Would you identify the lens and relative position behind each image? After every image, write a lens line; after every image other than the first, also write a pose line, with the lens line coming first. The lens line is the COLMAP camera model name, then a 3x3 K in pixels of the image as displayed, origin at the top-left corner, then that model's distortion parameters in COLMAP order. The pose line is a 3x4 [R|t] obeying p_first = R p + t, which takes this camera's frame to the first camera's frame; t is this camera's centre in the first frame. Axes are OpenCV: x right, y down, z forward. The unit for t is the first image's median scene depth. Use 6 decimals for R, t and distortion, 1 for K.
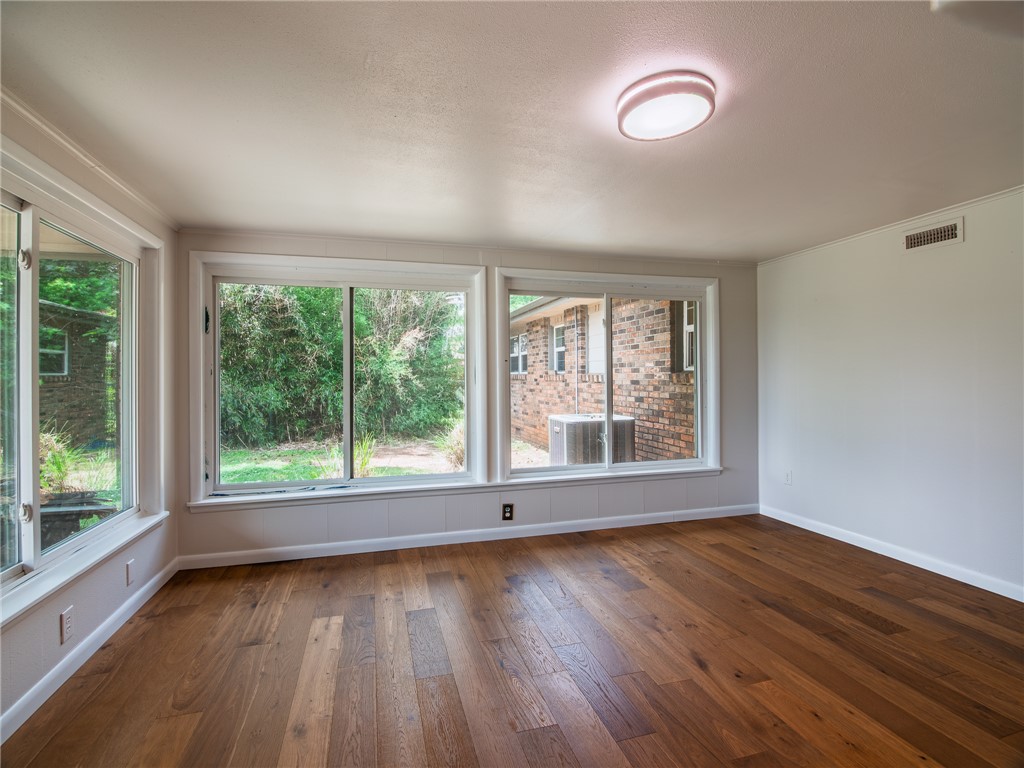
lens RADIAL K [[490.8, 0, 513.3], [0, 490.8, 377.4], [0, 0, 1]] dist [-0.002523, -0.010122]
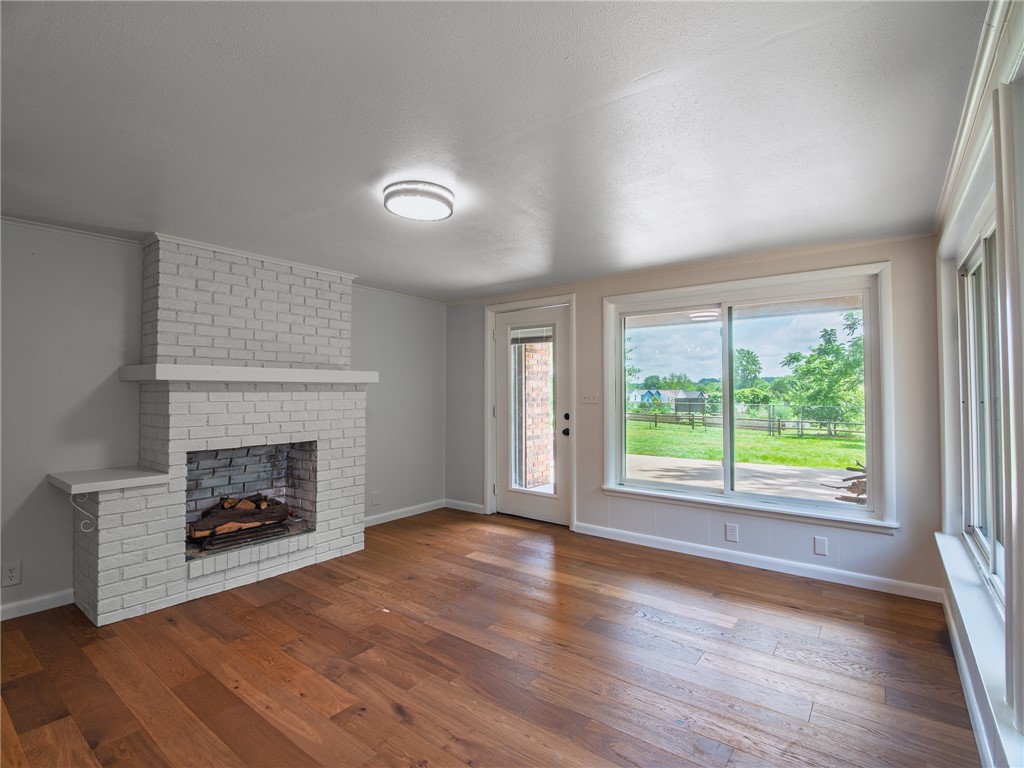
lens RADIAL K [[508.4, 0, 512.0], [0, 508.4, 384.0], [0, 0, 1]] dist [-0.011336, 0.000198]
pose [[-0.804386, 0.004405, -0.594091, 0.574151], [0.010248, 0.999927, -0.006461, -0.021900], [0.594019, -0.011285, -0.804372, 1.400752]]
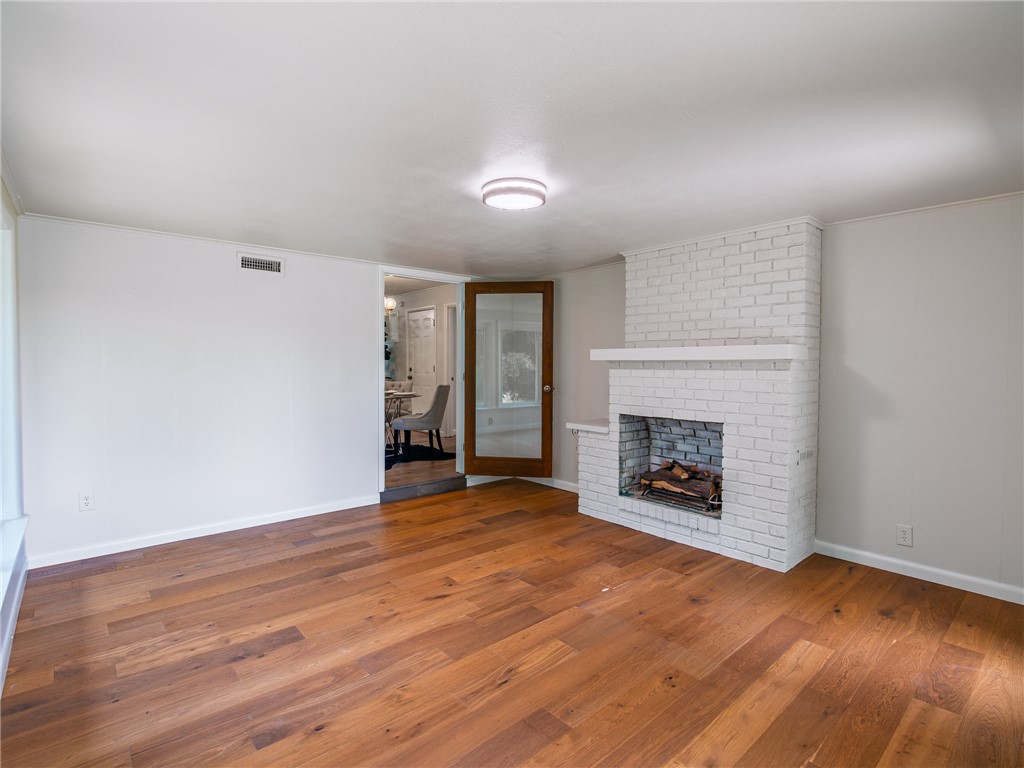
lens RADIAL K [[505.4, 0, 489.1], [0, 505.4, 385.1], [0, 0, 1]] dist [0.001516, -0.010394]
pose [[-0.391519, -0.027884, 0.919747, -0.663432], [0.004116, 0.999478, 0.032054, -0.020702], [-0.920161, 0.016335, -0.391200, 1.030032]]
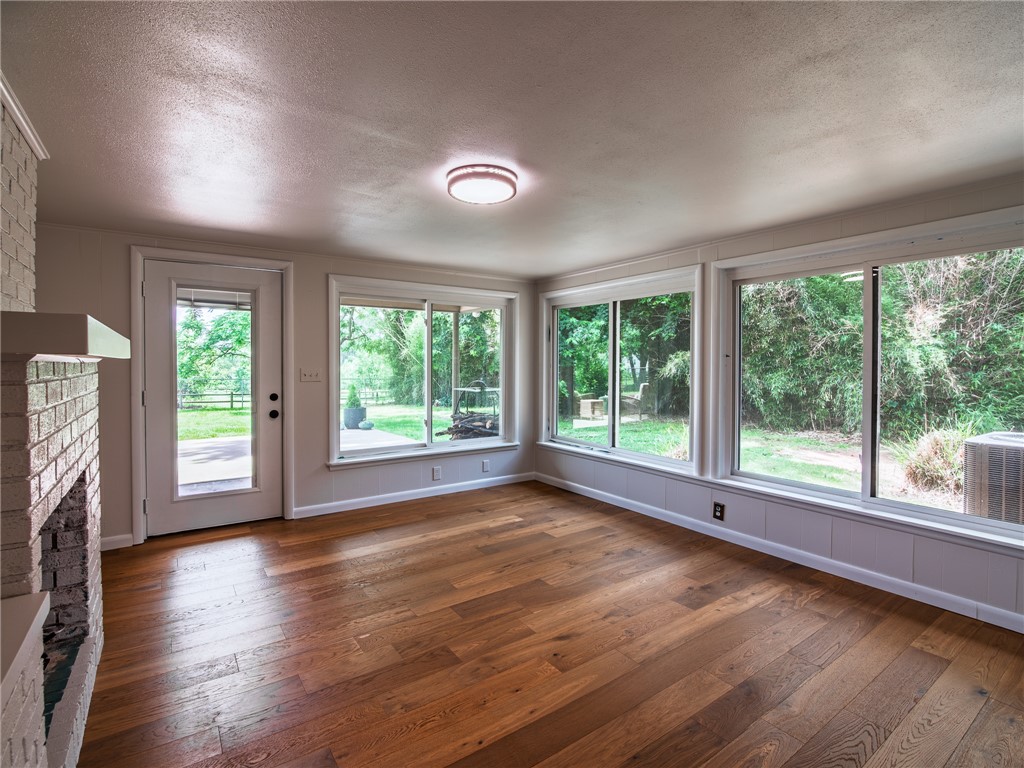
lens RADIAL K [[490.8, 0, 513.3], [0, 490.8, 377.4], [0, 0, 1]] dist [-0.002523, -0.010122]
pose [[0.331157, 0.035807, -0.942896, 1.011082], [-0.002949, 0.999314, 0.036913, -0.035958], [0.943571, -0.009443, 0.331036, 0.386480]]
